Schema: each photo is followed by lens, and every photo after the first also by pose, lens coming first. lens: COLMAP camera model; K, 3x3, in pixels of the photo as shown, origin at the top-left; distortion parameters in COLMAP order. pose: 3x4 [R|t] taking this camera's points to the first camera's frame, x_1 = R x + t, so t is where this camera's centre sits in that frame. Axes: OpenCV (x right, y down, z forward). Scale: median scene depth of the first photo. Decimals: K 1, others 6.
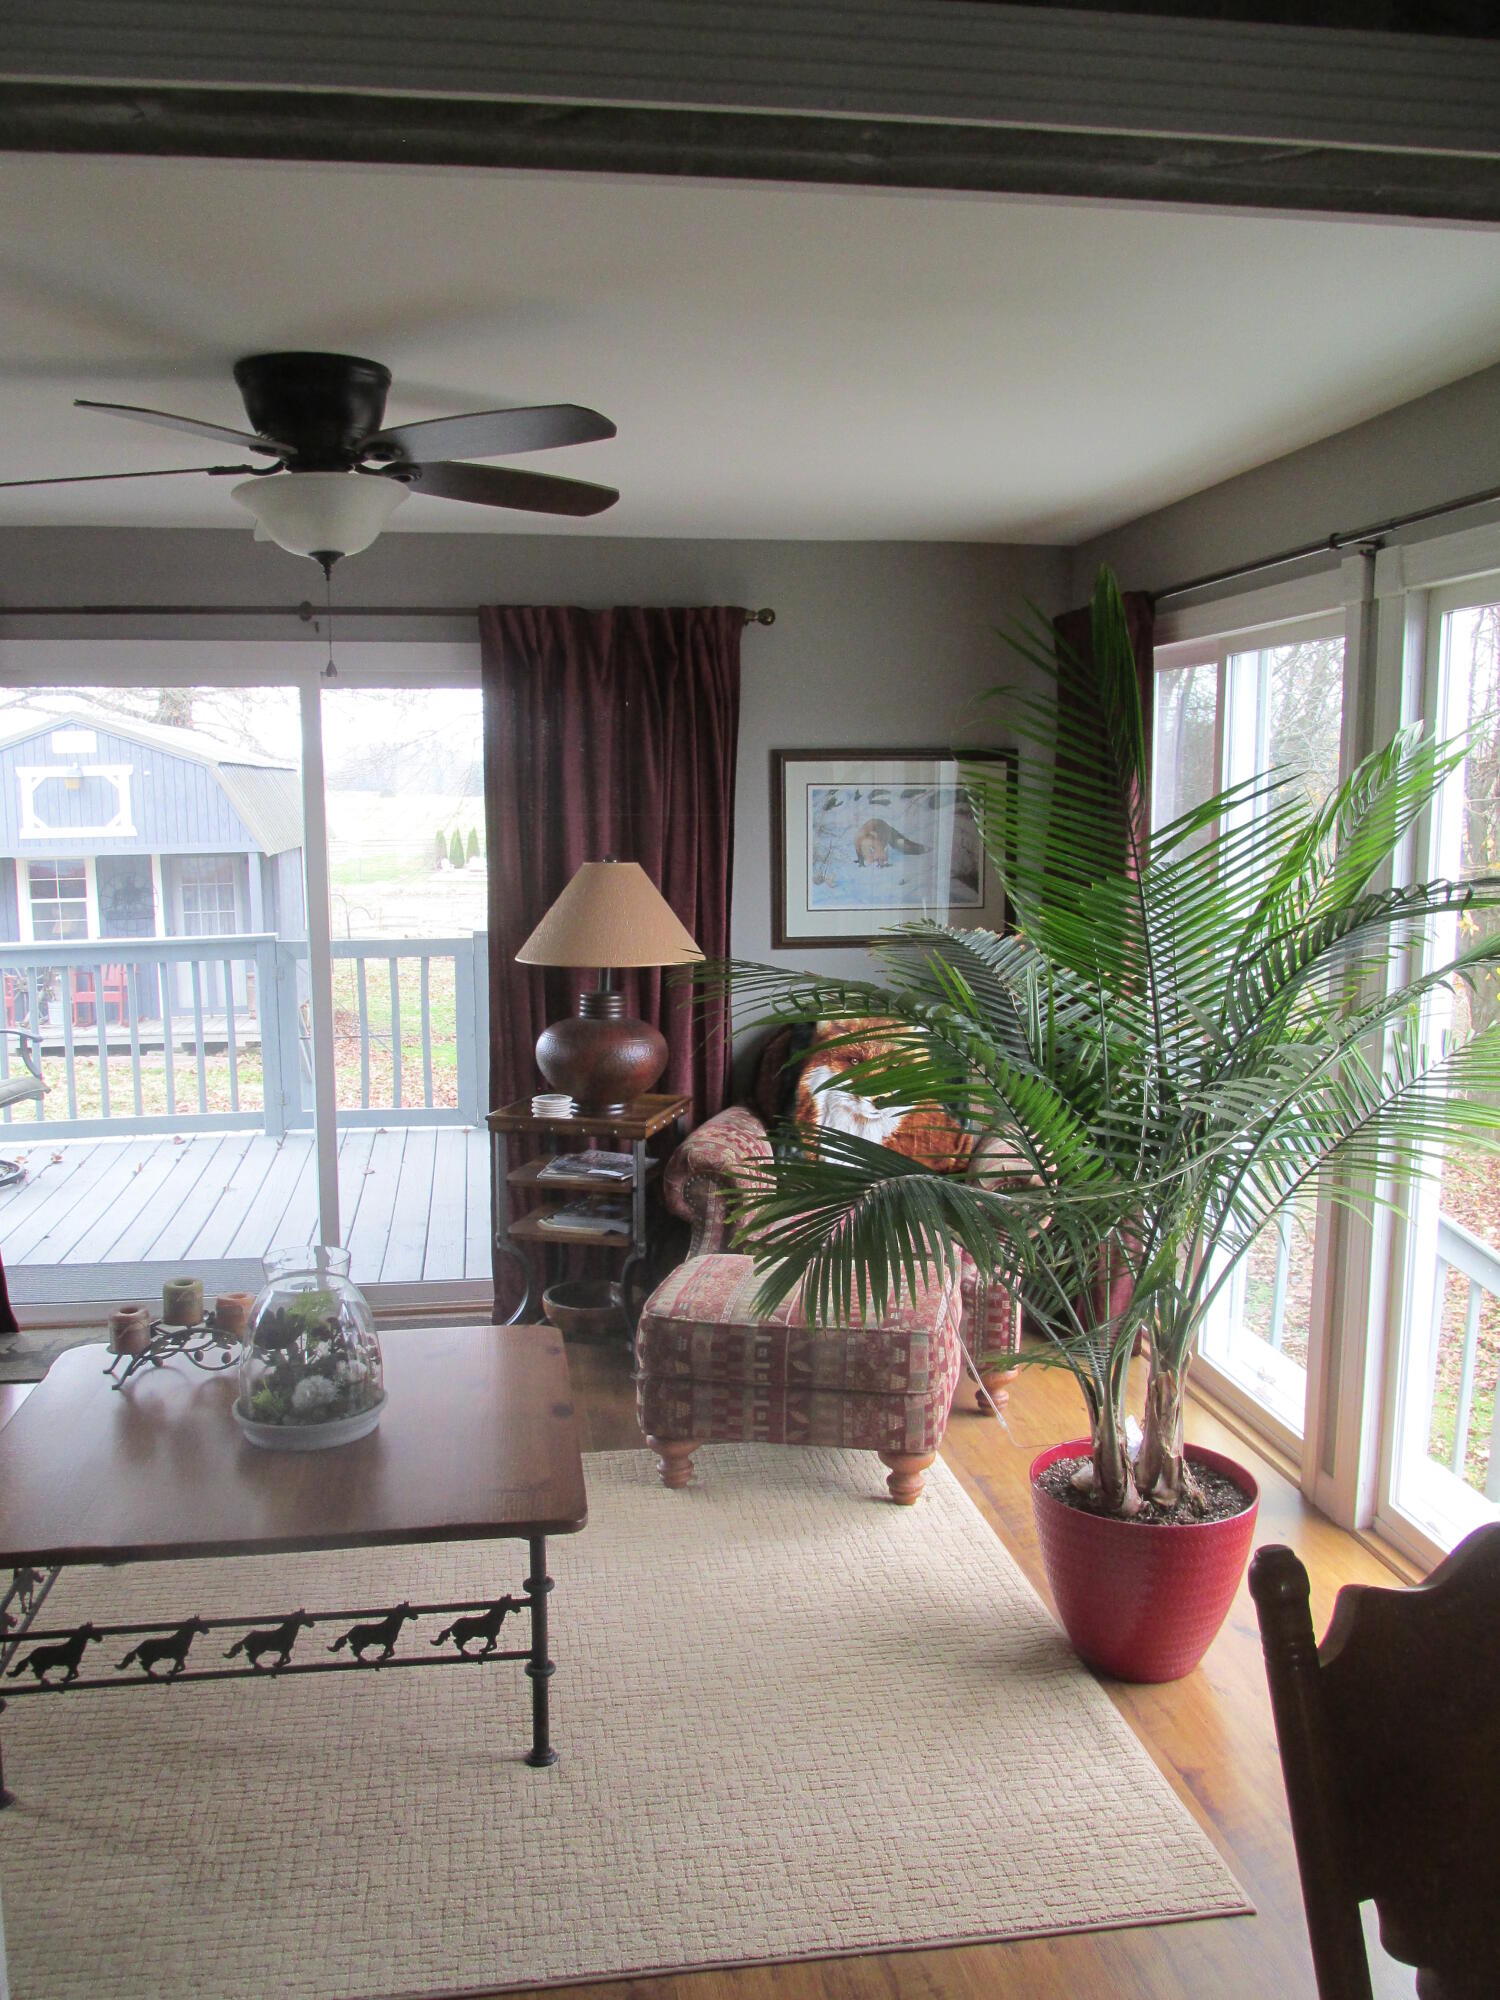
lens RADIAL K [[1681.4, 0, 753.4], [0, 1681.4, 1003.4], [0, 0, 1]] dist [-0.020539, -0.001558]
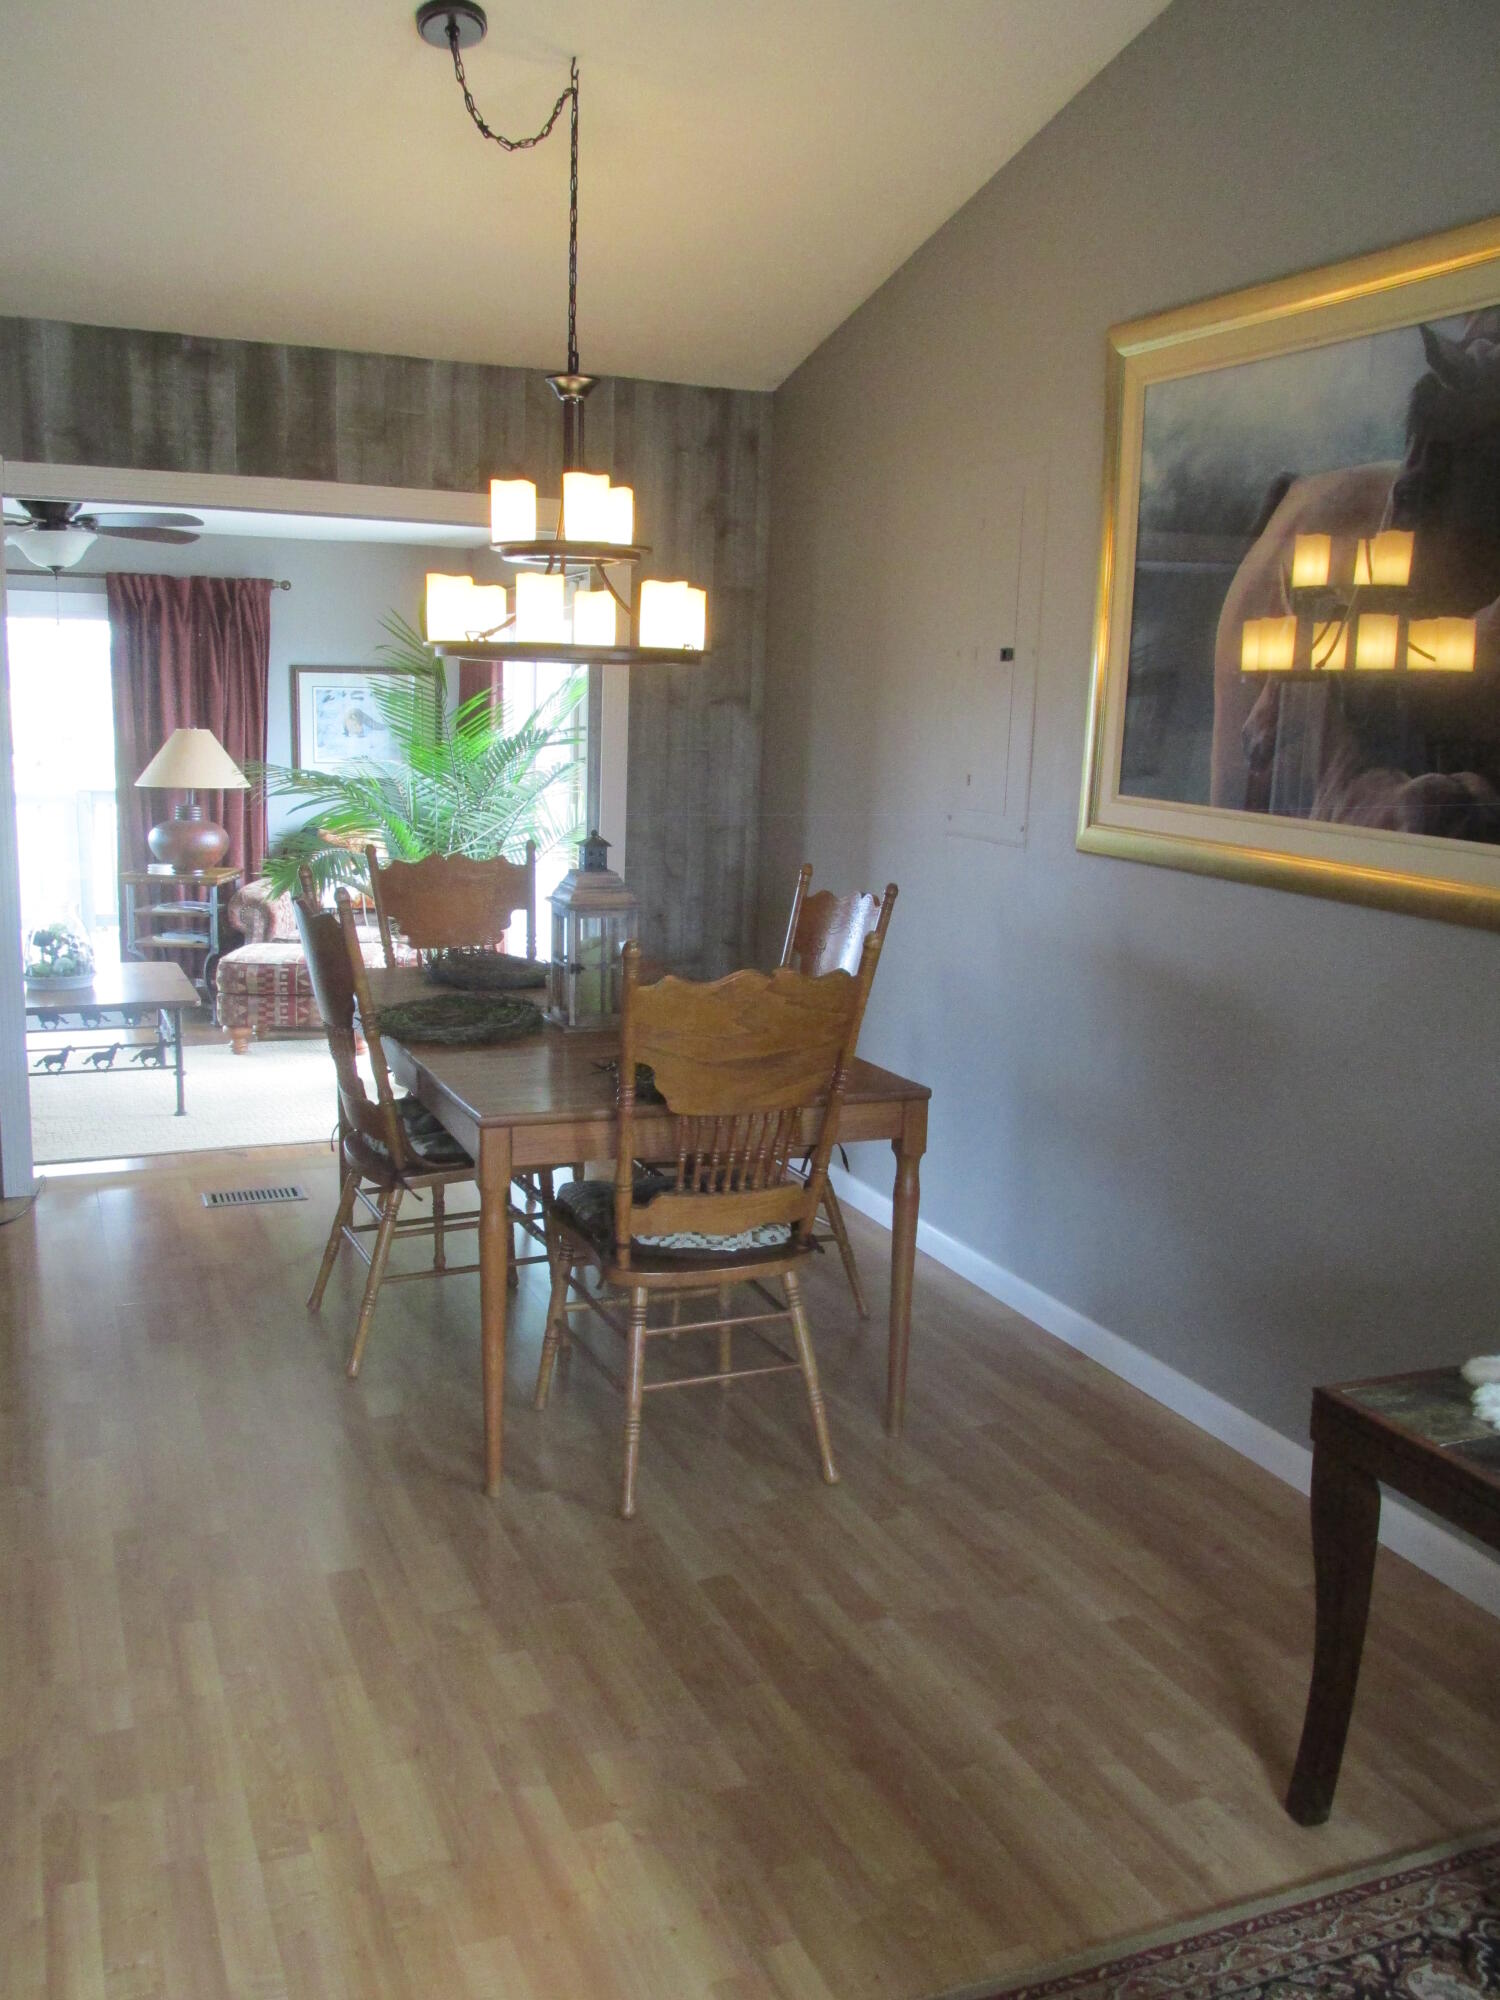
lens RADIAL K [[1681.4, 0, 756.2], [0, 1681.4, 991.7], [0, 0, 1]] dist [-0.020539, -0.001558]
pose [[0.966084, -0.015612, 0.257756, 0.031961], [0.003087, 0.998798, 0.048926, 0.127278], [-0.258210, -0.046472, 0.964971, -1.013839]]
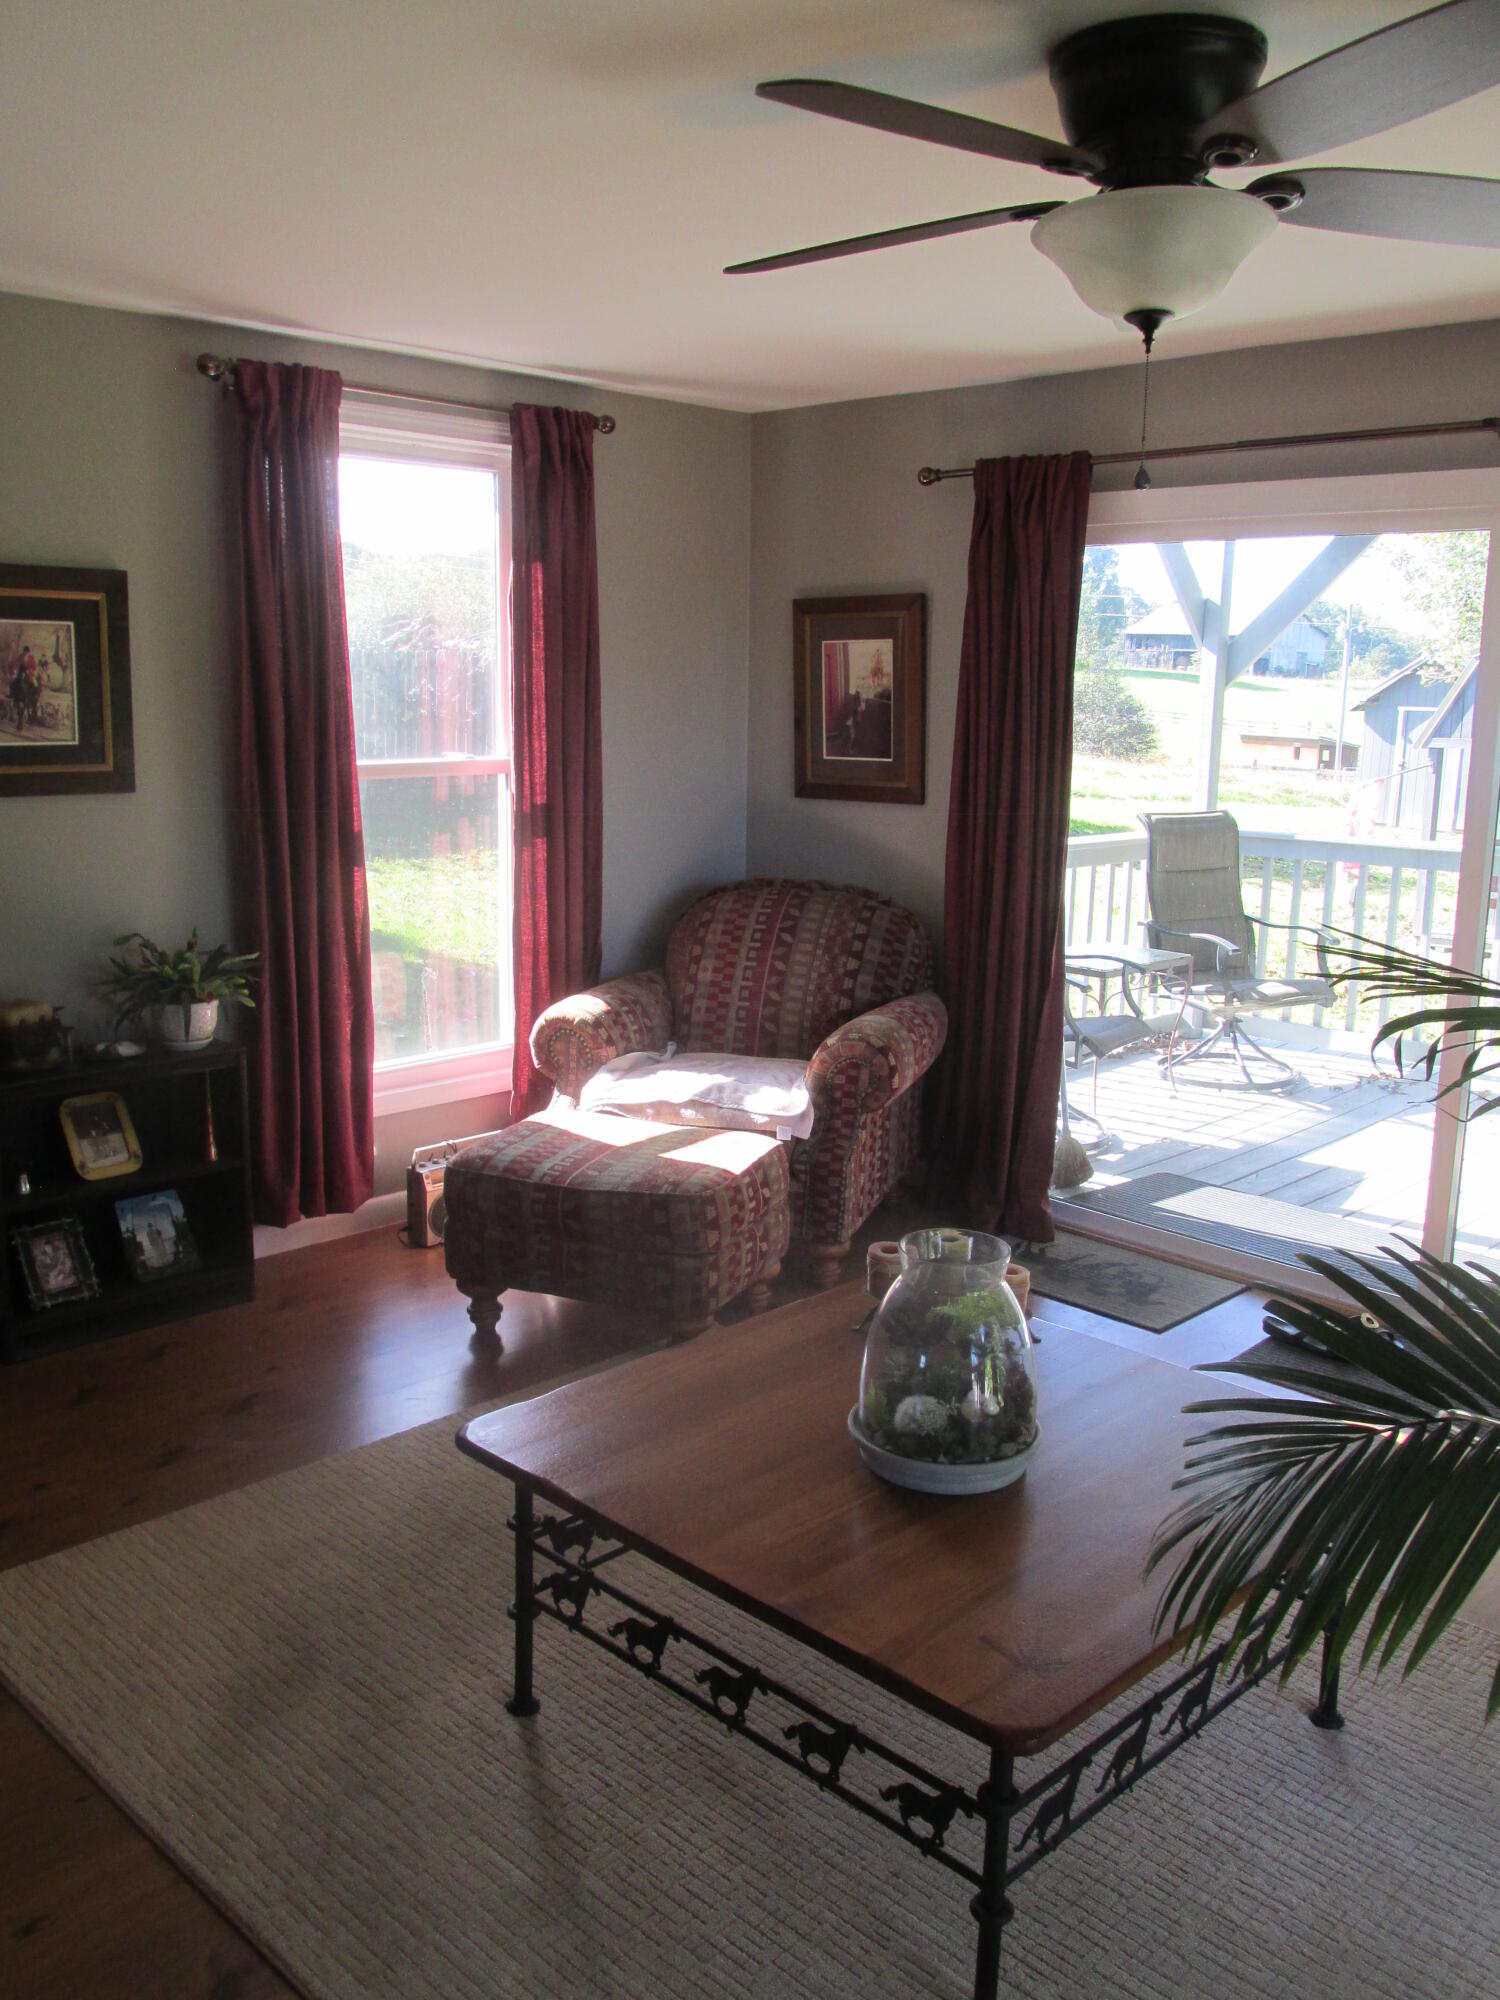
lens RADIAL K [[1681.4, 0, 754.0], [0, 1681.4, 998.9], [0, 0, 1]] dist [-0.020539, -0.001558]
pose [[0.602553, 0.169455, -0.779882, 0.210497], [-0.123073, 0.985239, 0.118987, -0.034276], [0.788532, 0.024287, 0.614514, 0.348933]]
